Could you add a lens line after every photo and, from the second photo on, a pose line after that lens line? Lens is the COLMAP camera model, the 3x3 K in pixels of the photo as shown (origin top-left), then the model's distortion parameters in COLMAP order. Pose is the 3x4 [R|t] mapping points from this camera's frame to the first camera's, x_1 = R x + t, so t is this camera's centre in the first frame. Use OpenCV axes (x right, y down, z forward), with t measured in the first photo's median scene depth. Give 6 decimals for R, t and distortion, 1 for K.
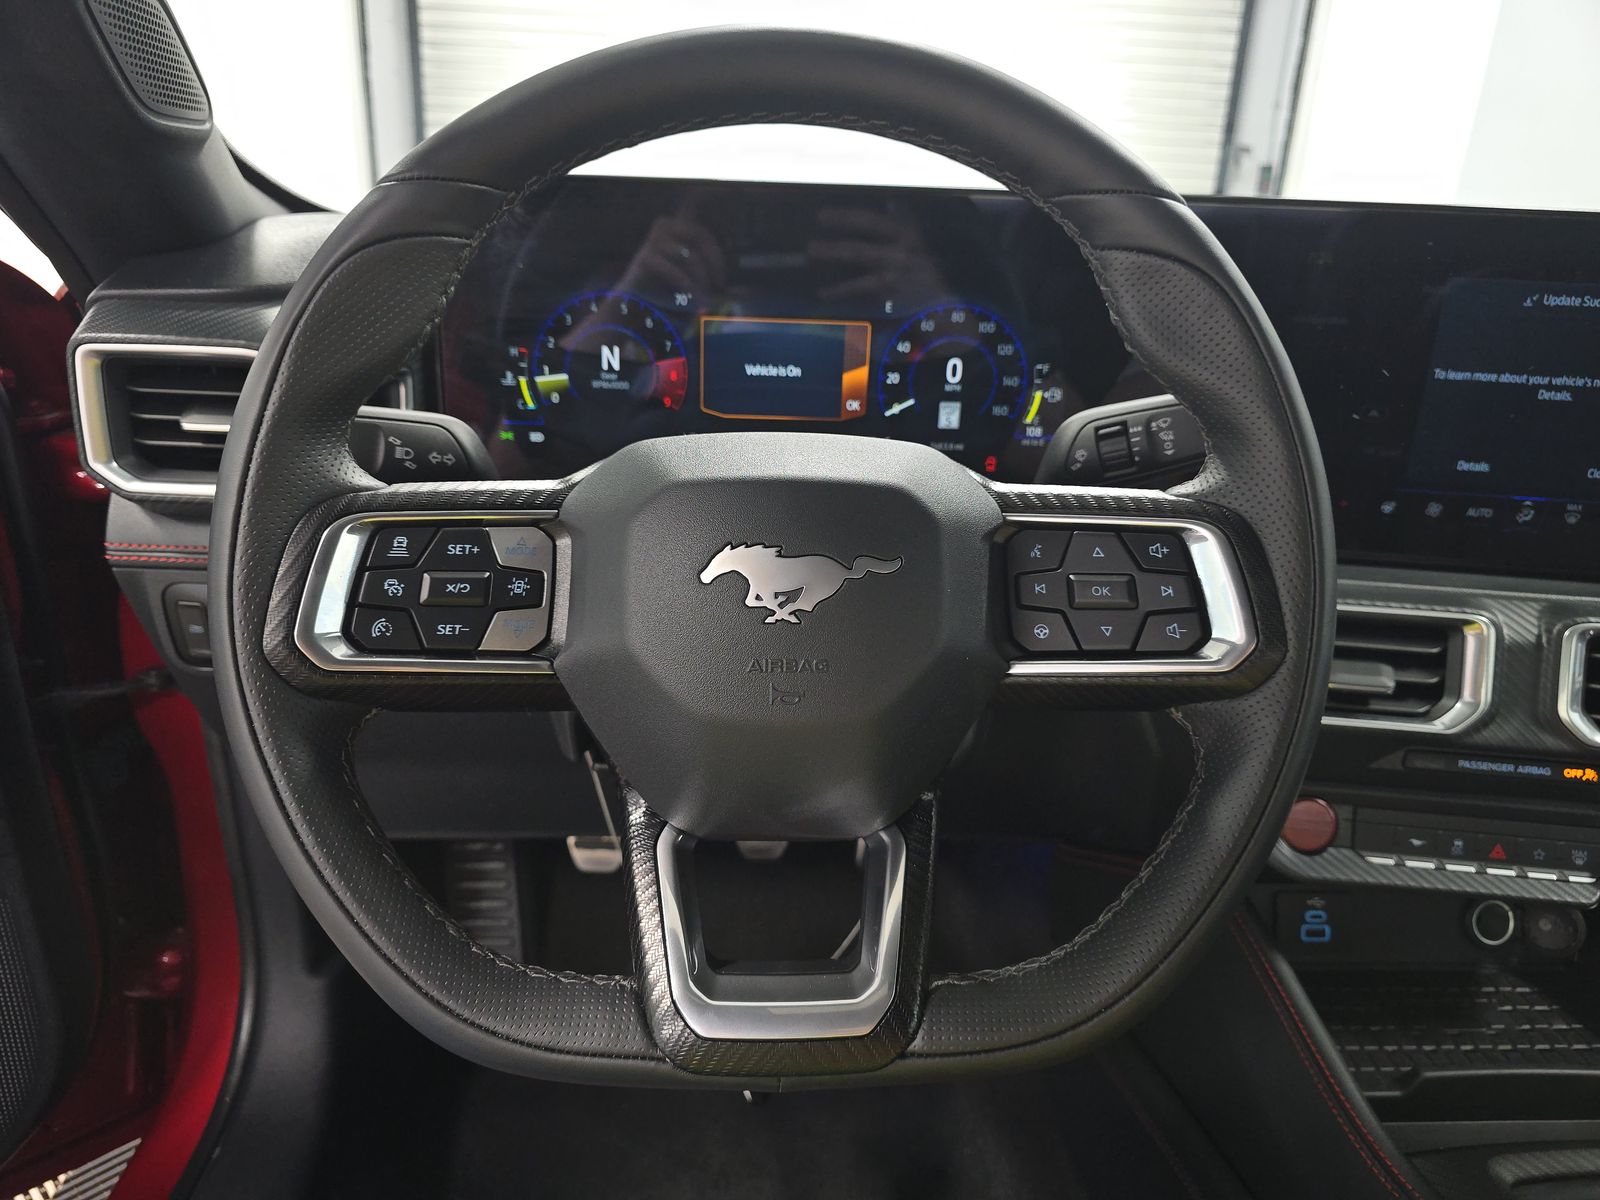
lens RADIAL K [[1042.8, 0, 800.0], [0, 1042.8, 600.0], [0, 0, 1]] dist [0.011054, -0.031427]
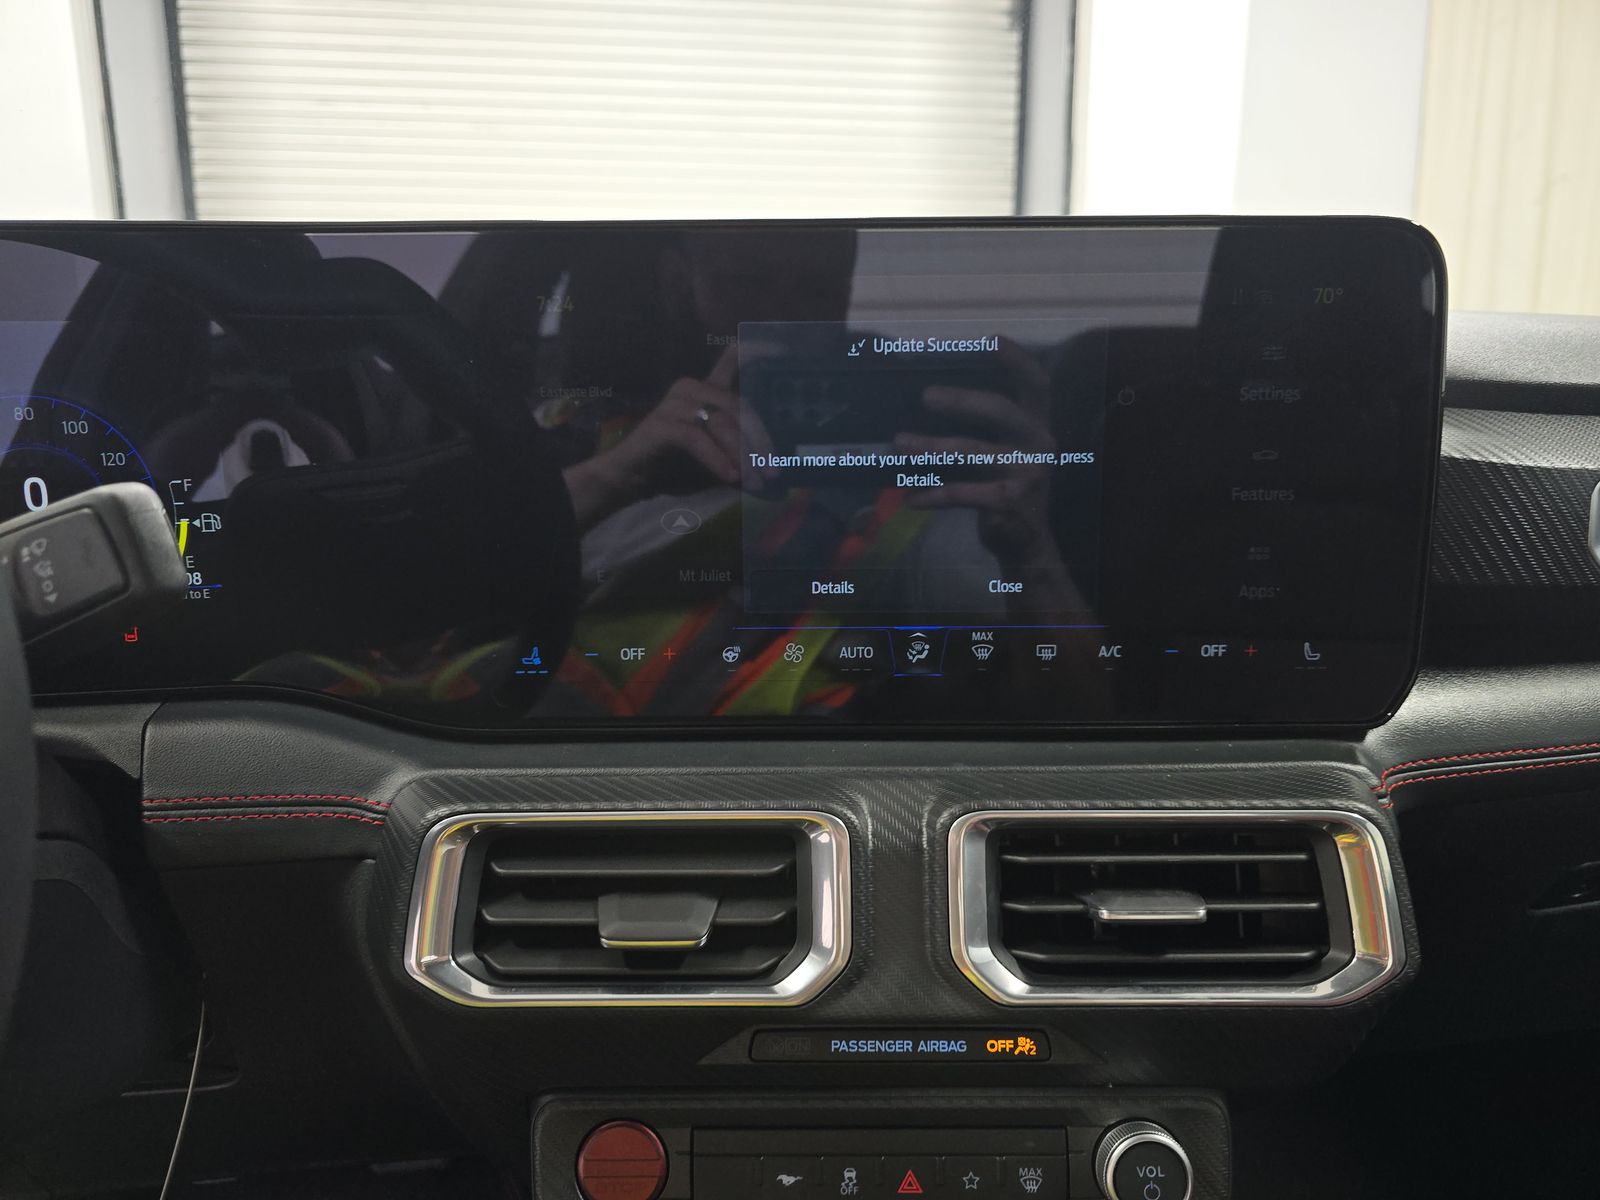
lens RADIAL K [[1042.8, 0, 800.0], [0, 1042.8, 600.0], [0, 0, 1]] dist [0.011054, -0.031427]
pose [[0.990892, -0.064341, 0.118291, 0.560394], [0.081525, 0.985815, -0.146703, -0.020864], [-0.107174, 0.155011, 0.982082, 0.332265]]
